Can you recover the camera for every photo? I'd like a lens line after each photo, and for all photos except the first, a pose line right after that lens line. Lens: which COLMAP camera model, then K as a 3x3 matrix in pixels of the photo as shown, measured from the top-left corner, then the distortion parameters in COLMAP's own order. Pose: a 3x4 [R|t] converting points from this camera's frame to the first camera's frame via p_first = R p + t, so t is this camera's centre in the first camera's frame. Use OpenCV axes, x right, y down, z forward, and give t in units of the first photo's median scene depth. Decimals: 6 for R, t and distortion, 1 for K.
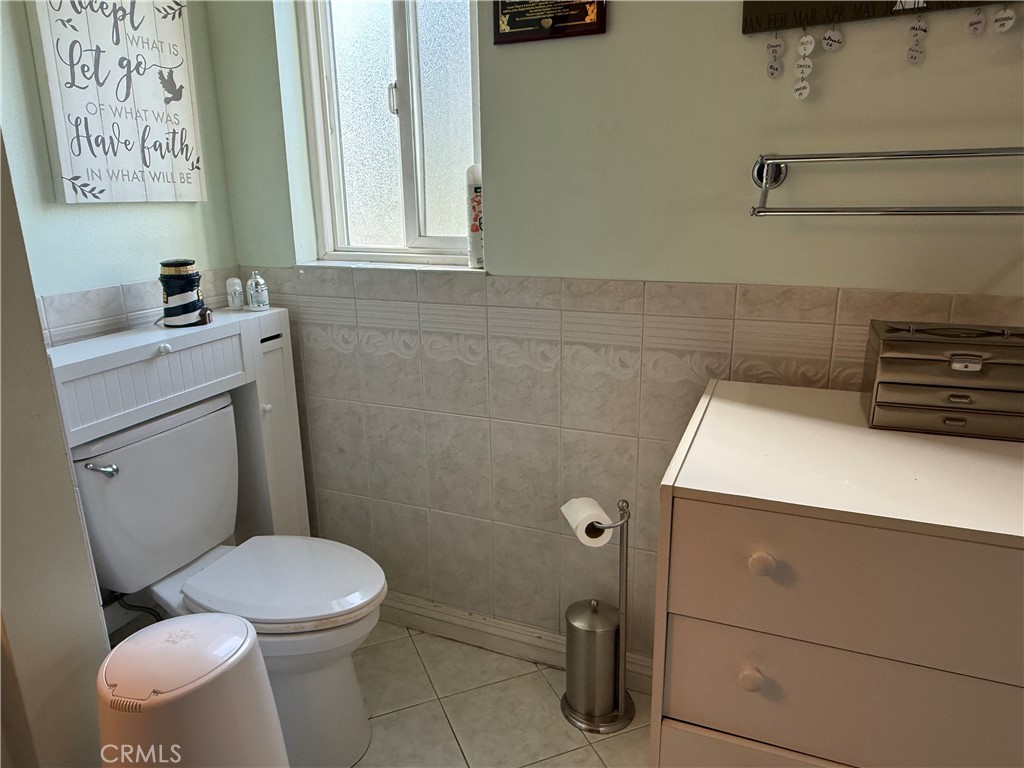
lens RADIAL K [[699.3, 0, 506.0], [0, 699.3, 387.2], [0, 0, 1]] dist [0.002860, -0.001012]
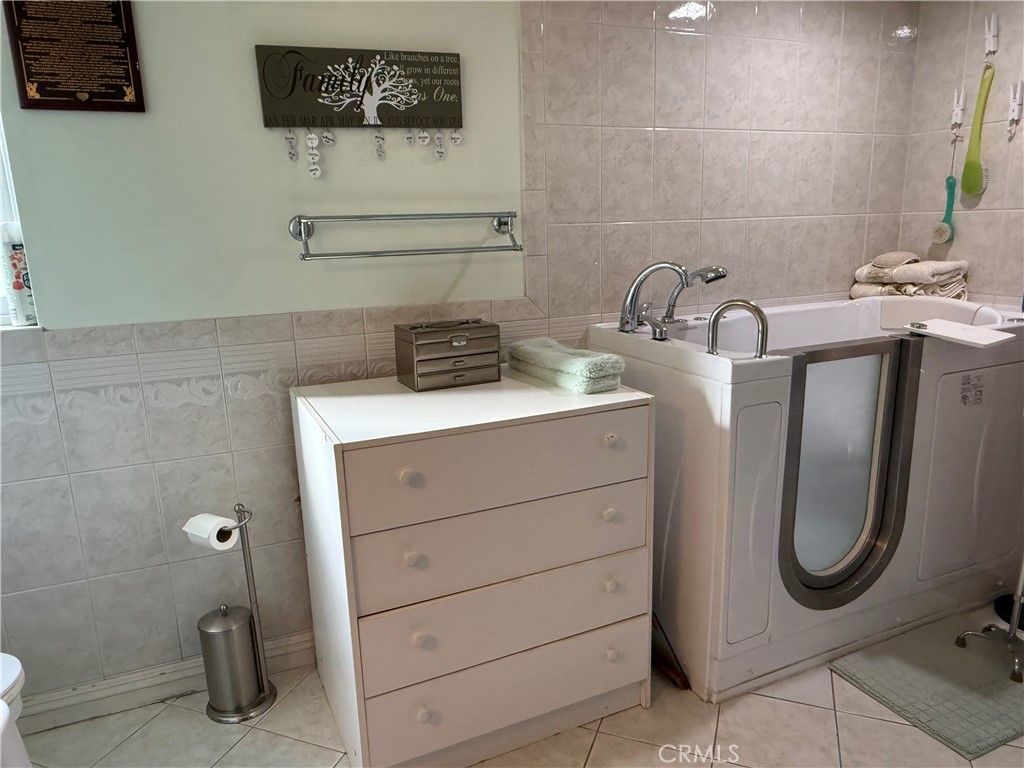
lens RADIAL K [[699.3, 0, 500.6], [0, 699.3, 381.5], [0, 0, 1]] dist [0.002860, -0.001012]
pose [[0.684293, -0.160862, 0.711243, -0.315314], [0.217981, 0.975891, 0.010996, 0.042666], [-0.695864, 0.147513, 0.702861, -0.147357]]
